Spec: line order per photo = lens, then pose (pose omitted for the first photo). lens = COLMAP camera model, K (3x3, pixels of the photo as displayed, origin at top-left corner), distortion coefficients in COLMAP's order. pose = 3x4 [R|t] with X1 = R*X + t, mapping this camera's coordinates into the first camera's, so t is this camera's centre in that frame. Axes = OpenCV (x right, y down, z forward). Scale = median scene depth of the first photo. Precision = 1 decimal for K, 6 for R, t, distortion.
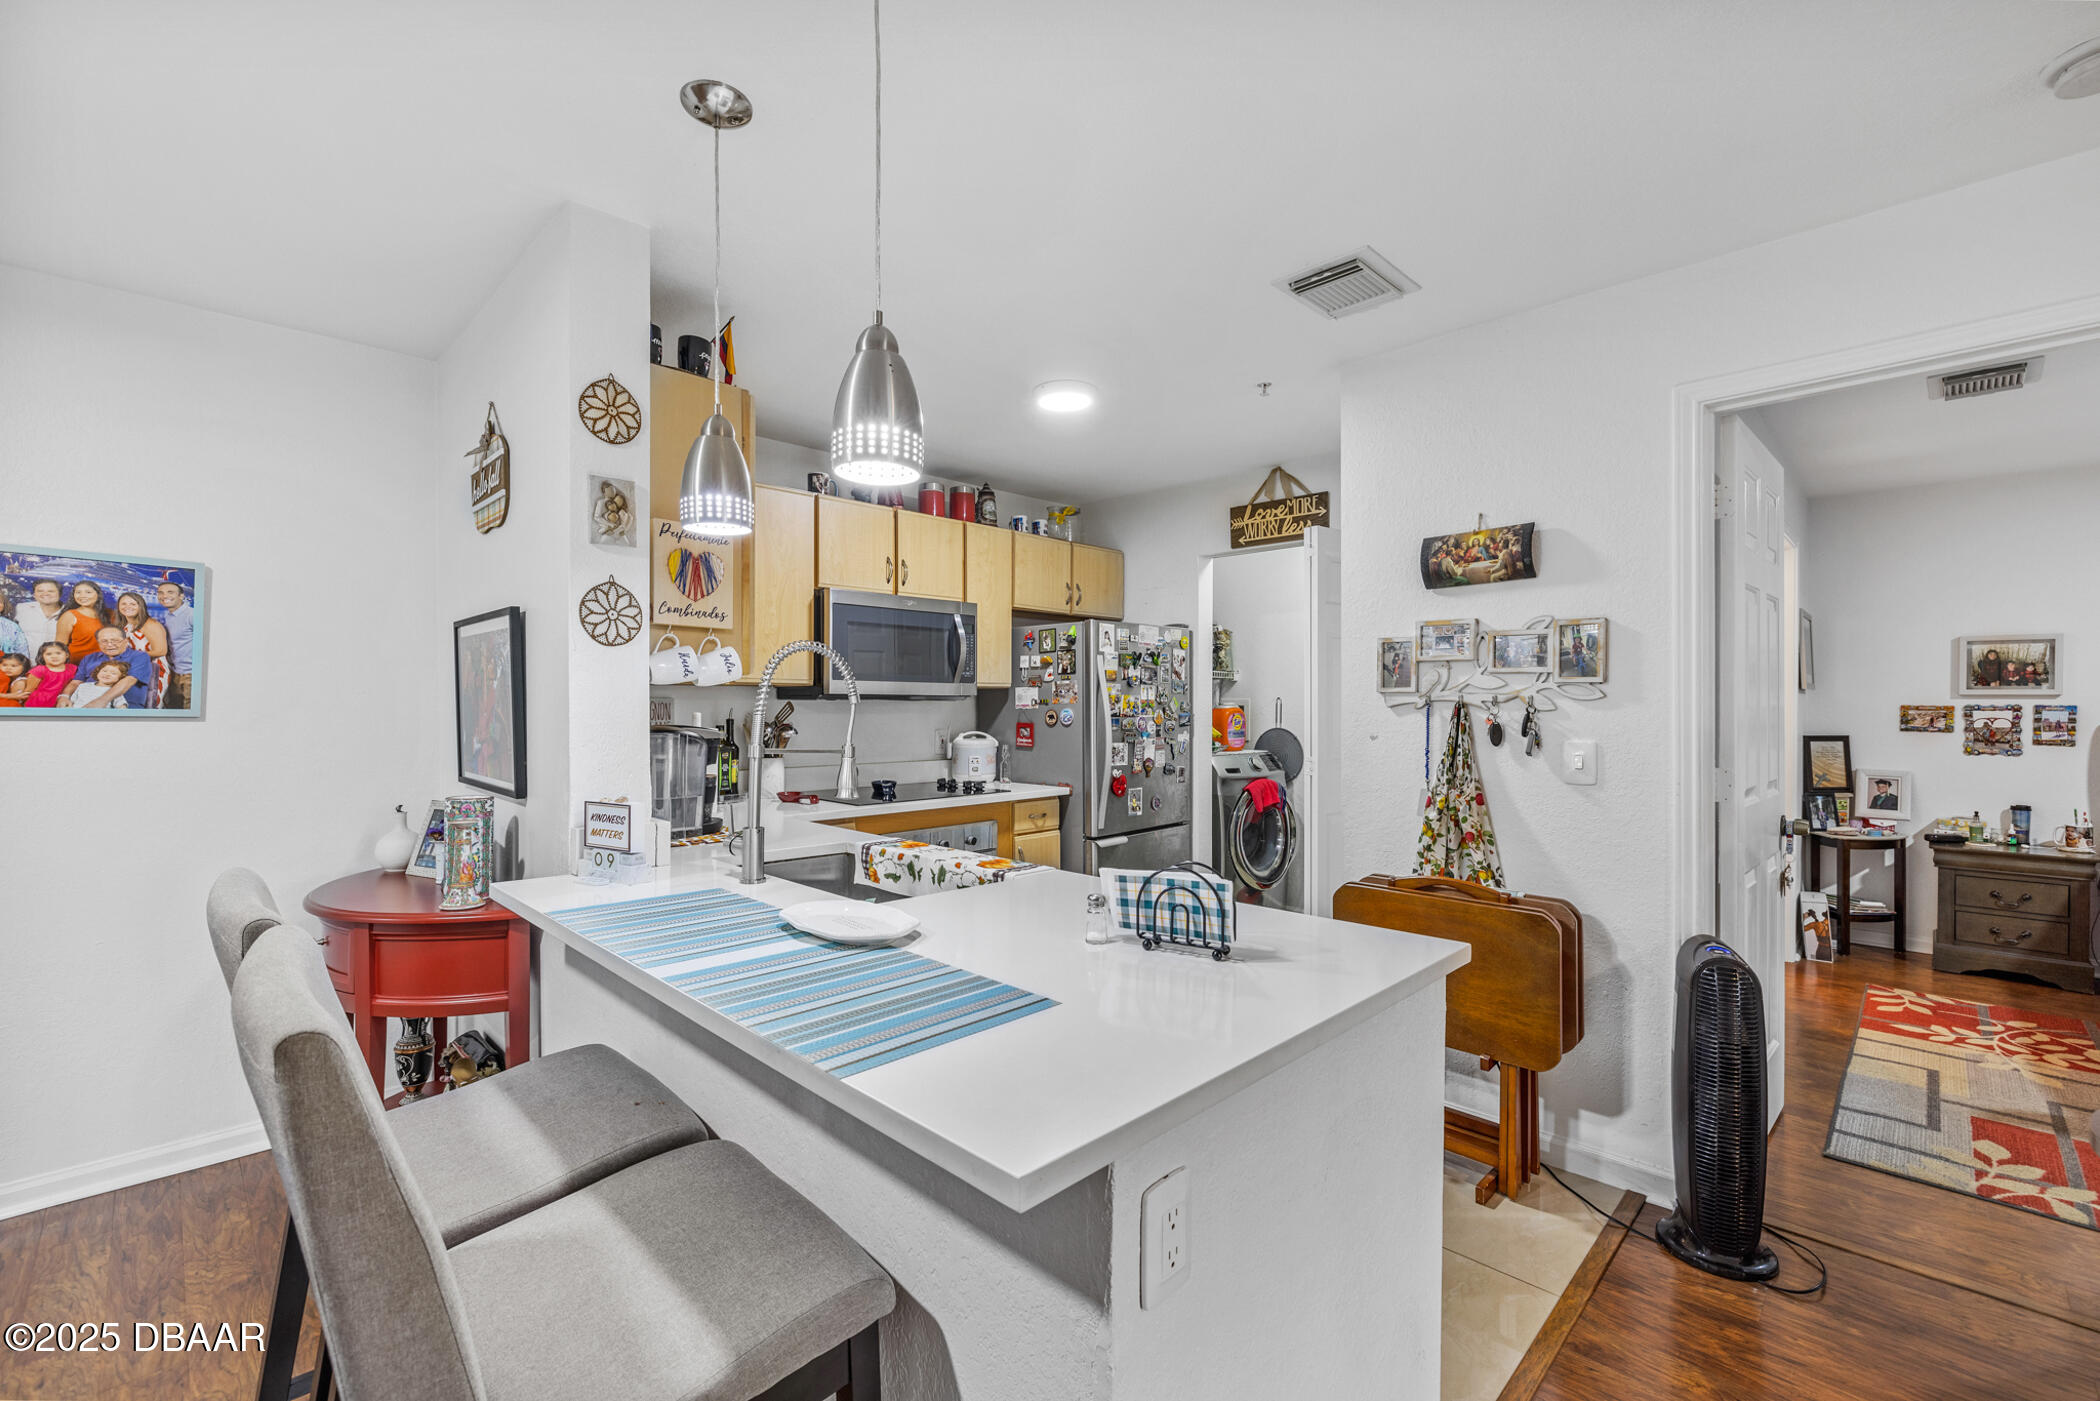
lens RADIAL K [[891.2, 0, 1032.6], [0, 891.2, 706.4], [0, 0, 1]] dist [-0.003444, 0.000095]
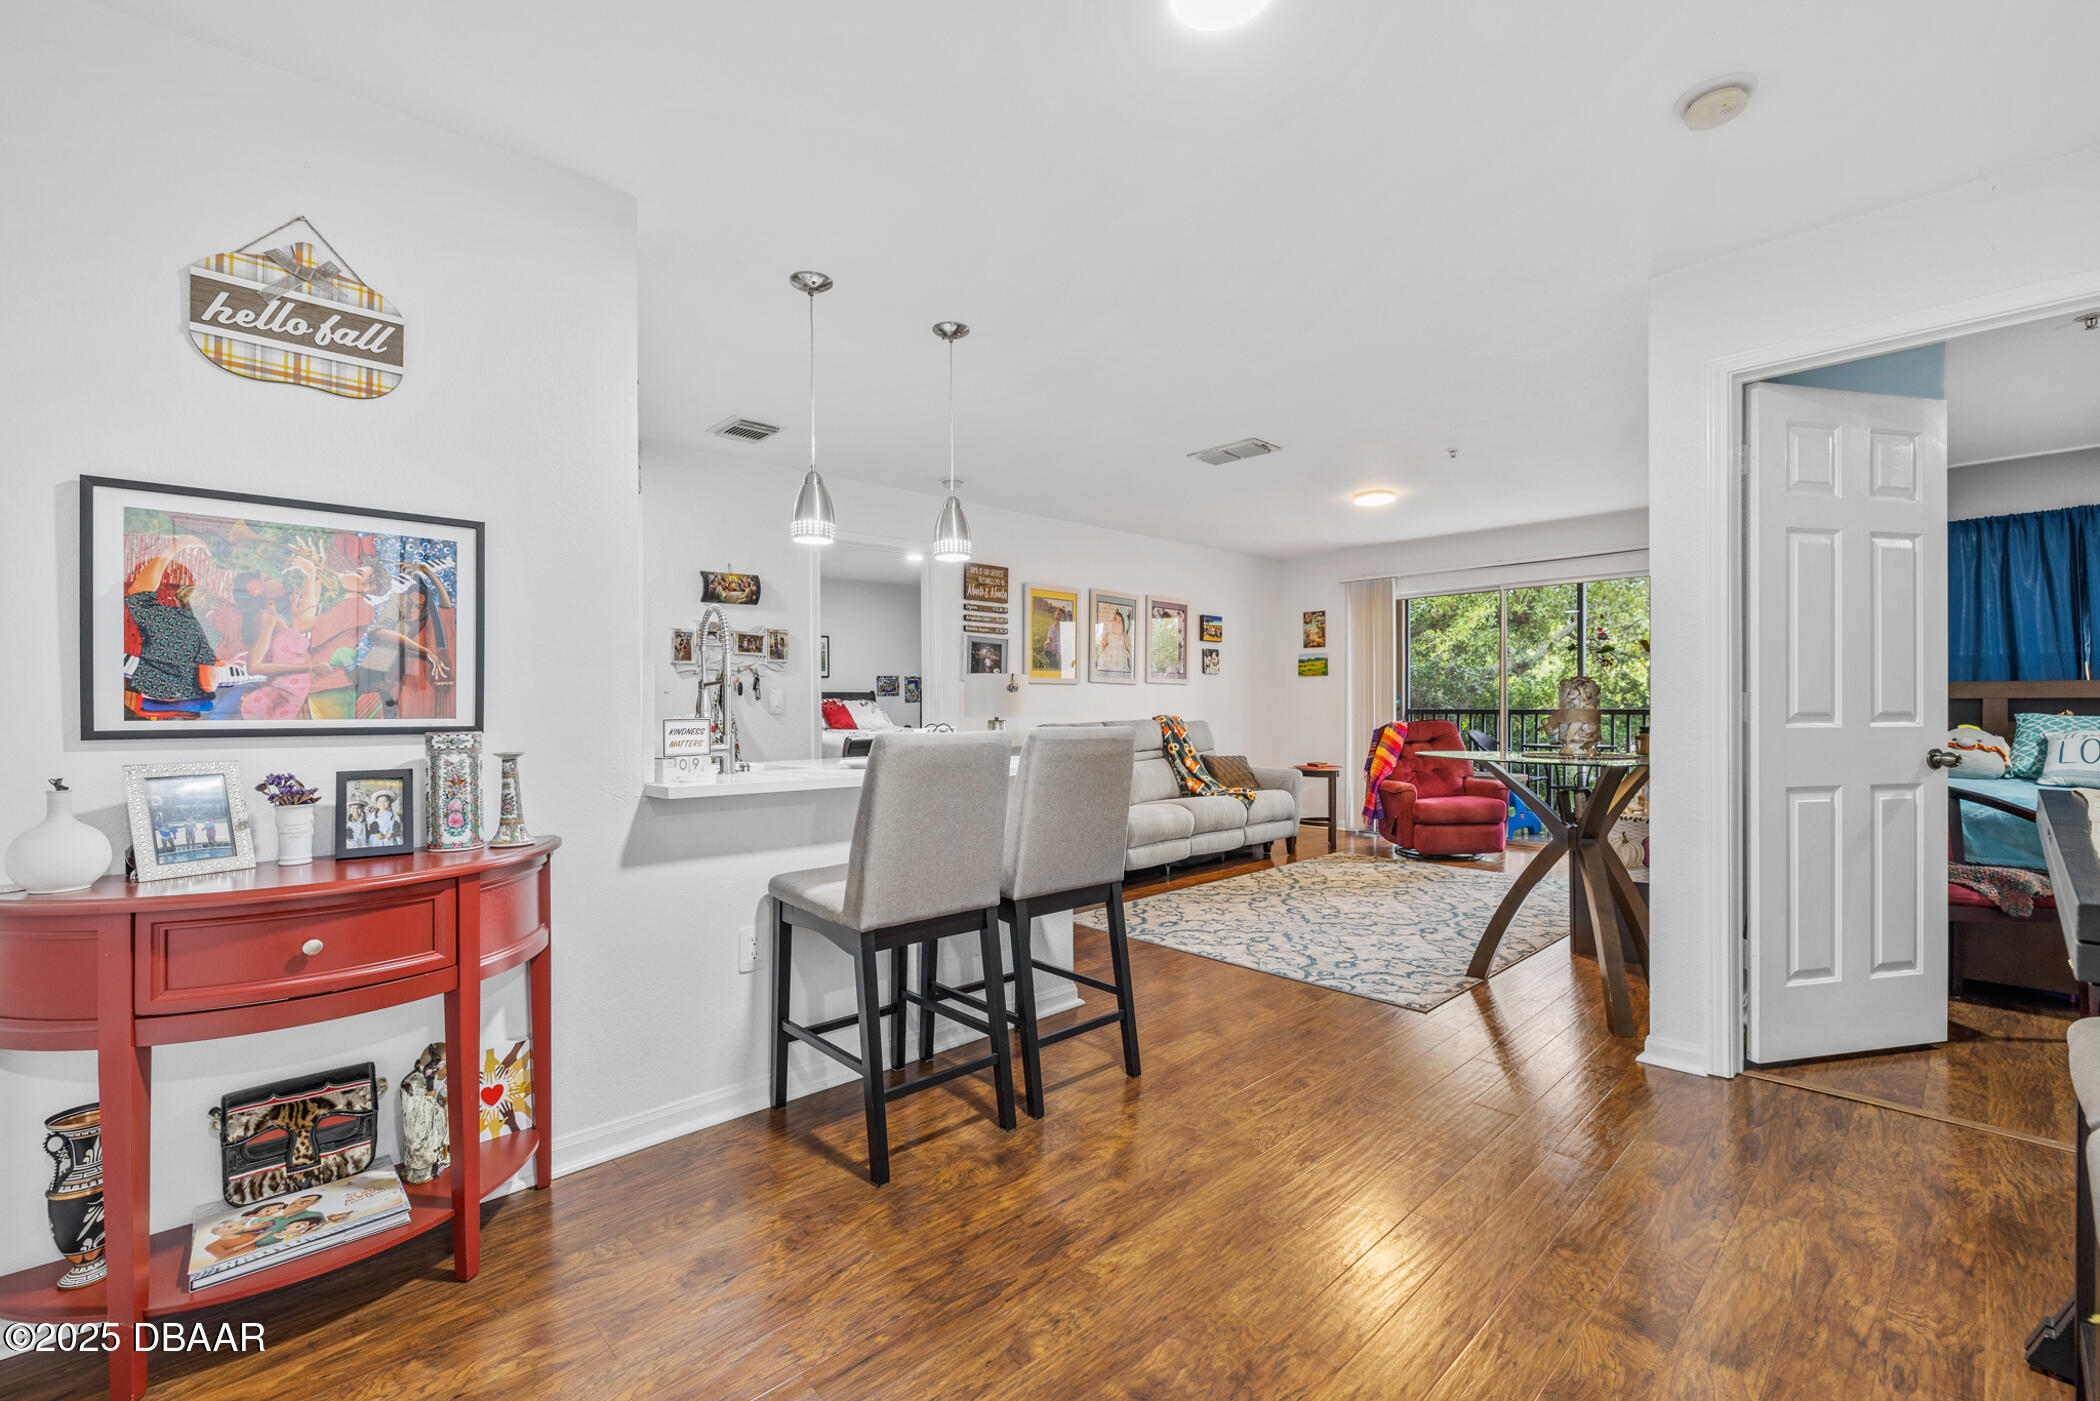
lens RADIAL K [[891.2, 0, 1044.2], [0, 891.2, 705.5], [0, 0, 1]] dist [-0.003444, 0.000095]
pose [[0.023131, -0.001574, 0.999731, -0.826896], [0.009176, 0.999957, 0.001362, 0.044482], [-0.999690, 0.009142, 0.023145, 0.224730]]
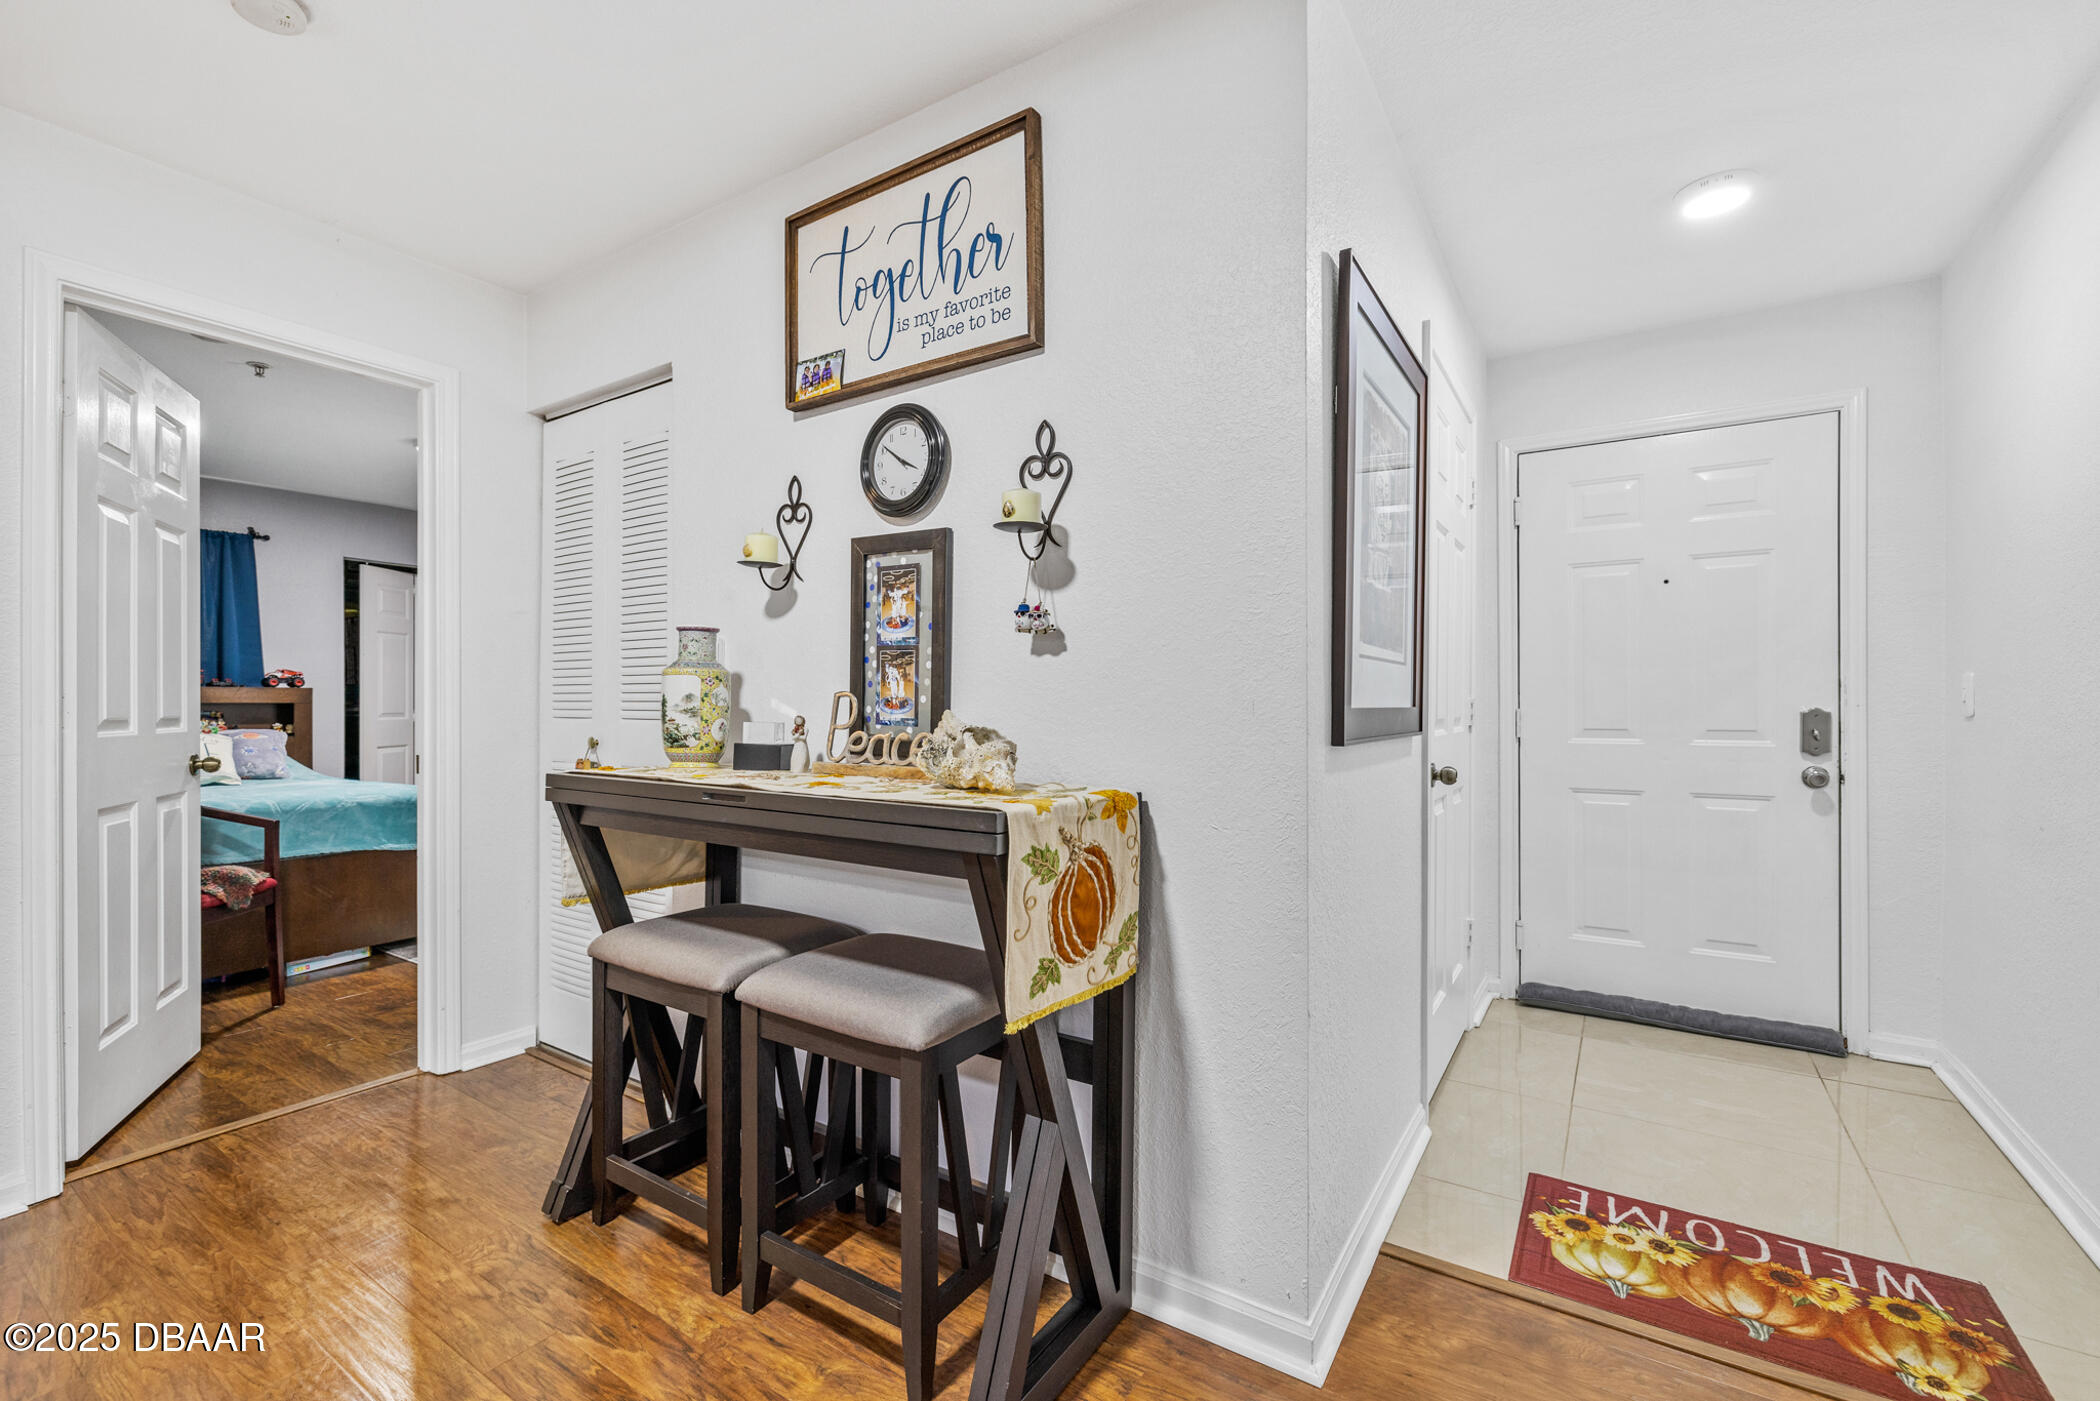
lens RADIAL K [[891.2, 0, 1034.2], [0, 891.2, 702.6], [0, 0, 1]] dist [-0.003444, 0.000095]
pose [[-0.977499, 0.001804, -0.210933, -0.594848], [0.000938, 0.999991, 0.004208, 0.043856], [0.210939, 0.003915, -0.977491, 0.345157]]
